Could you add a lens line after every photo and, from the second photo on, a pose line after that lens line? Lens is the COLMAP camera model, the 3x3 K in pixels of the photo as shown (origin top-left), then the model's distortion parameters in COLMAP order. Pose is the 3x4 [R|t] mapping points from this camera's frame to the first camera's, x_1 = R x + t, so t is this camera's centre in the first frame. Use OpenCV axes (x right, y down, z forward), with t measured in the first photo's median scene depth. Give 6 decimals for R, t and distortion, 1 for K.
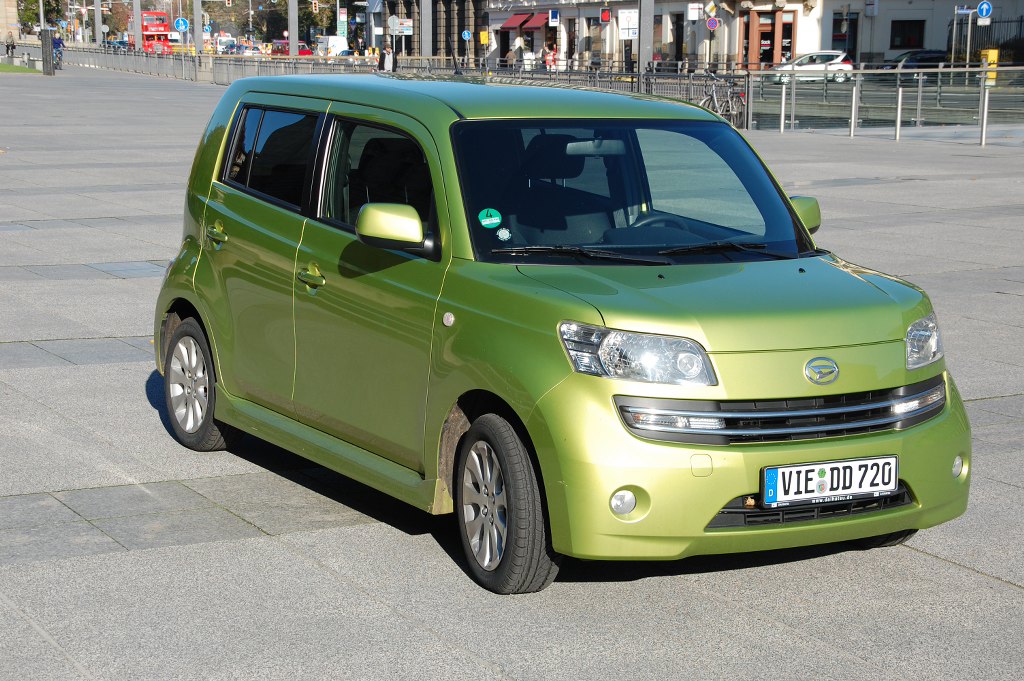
lens RADIAL K [[2101.8, 0, 512.0], [0, 2101.8, 340.5], [0, 0, 1]] dist [0.065887, 0.457280]
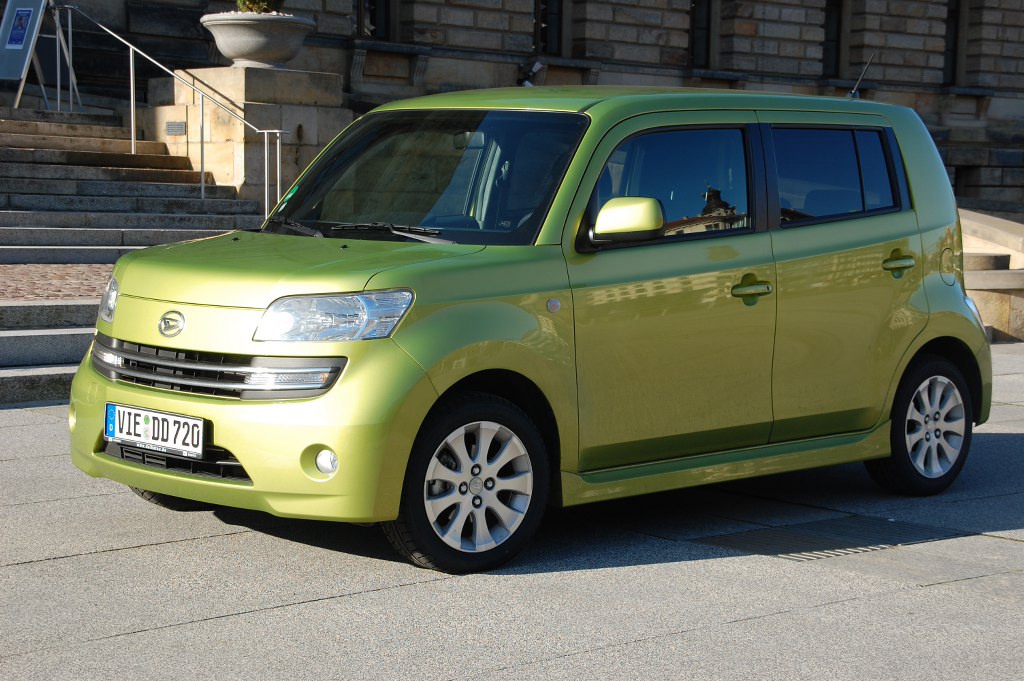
lens RADIAL K [[2101.8, 0, 512.0], [0, 2101.8, 340.5], [0, 0, 1]] dist [0.065887, 0.457280]
pose [[0.251178, 0.062524, -0.965919, 1.185766], [-0.152838, 0.987955, 0.024206, -0.028243], [0.955798, 0.141549, 0.257709, 0.892772]]
